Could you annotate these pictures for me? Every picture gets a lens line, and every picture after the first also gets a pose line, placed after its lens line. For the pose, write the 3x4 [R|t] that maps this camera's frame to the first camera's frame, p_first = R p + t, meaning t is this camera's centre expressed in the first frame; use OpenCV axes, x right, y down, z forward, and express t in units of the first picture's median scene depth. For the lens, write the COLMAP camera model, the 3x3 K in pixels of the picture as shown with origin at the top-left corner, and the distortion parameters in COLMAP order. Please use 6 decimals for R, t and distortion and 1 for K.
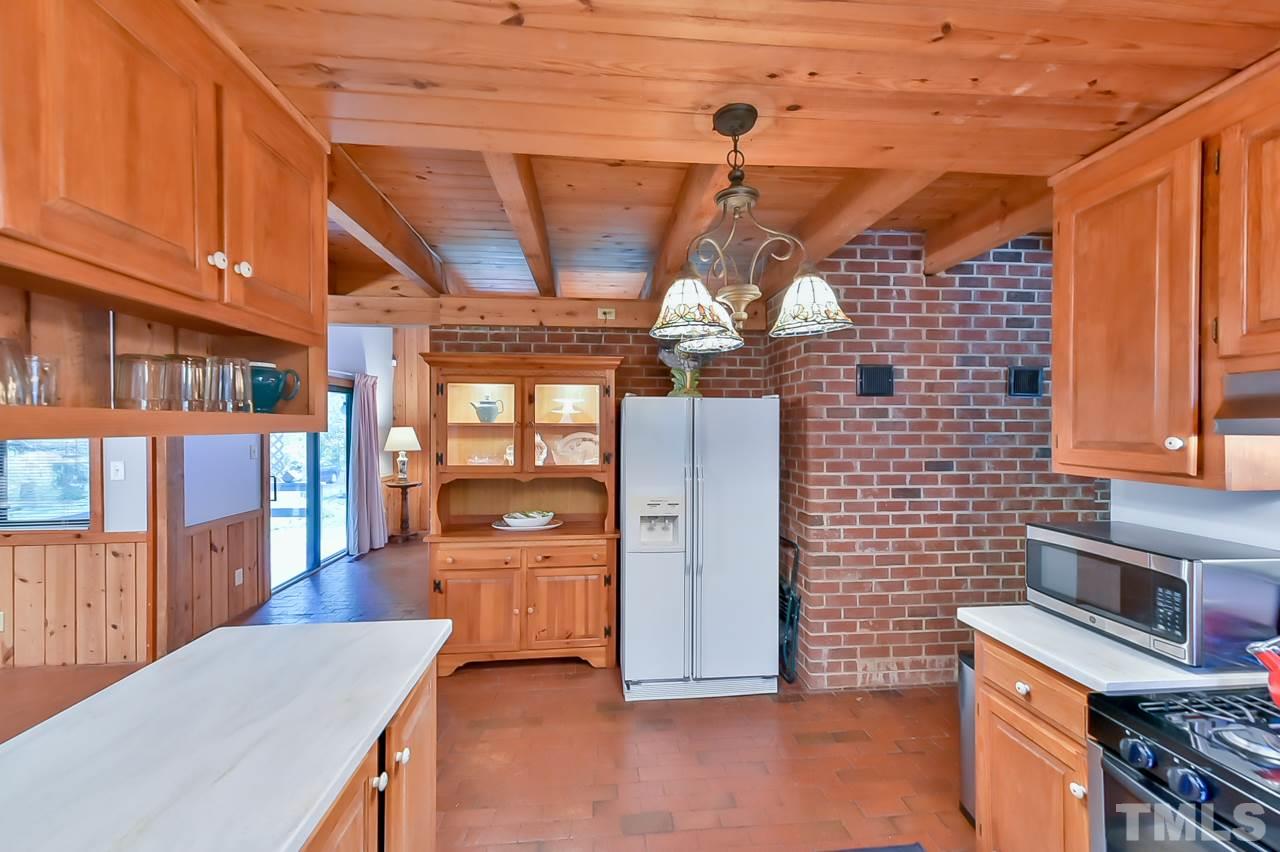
lens RADIAL K [[498.5, 0, 639.4], [0, 498.5, 427.2], [0, 0, 1]] dist [0.013567, -0.000106]
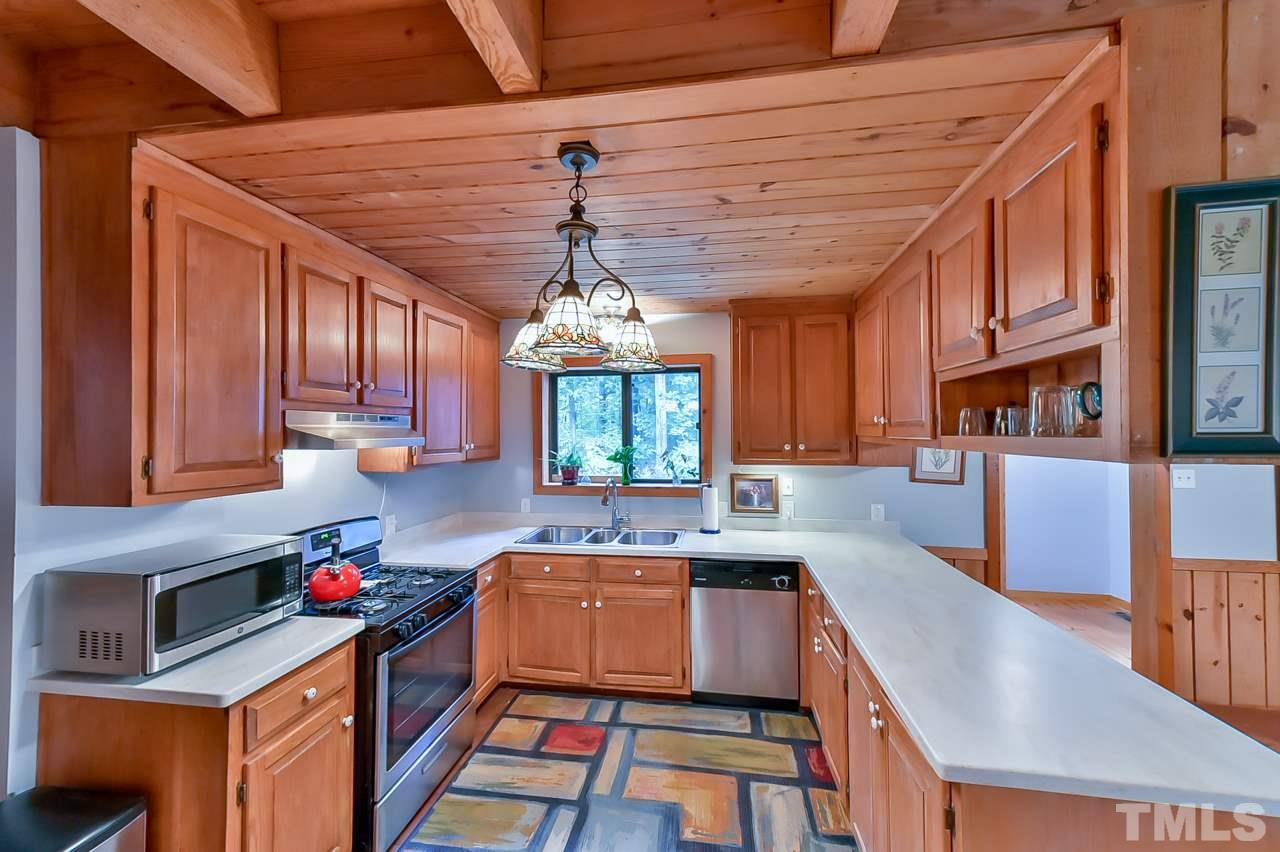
lens RADIAL K [[498.5, 0, 641.8], [0, 498.5, 429.5], [0, 0, 1]] dist [0.013567, -0.000106]
pose [[-0.970476, 0.003302, 0.241174, -0.189979], [0.002438, 0.999989, -0.003883, -0.035908], [-0.241184, -0.003180, -0.970474, 2.002211]]
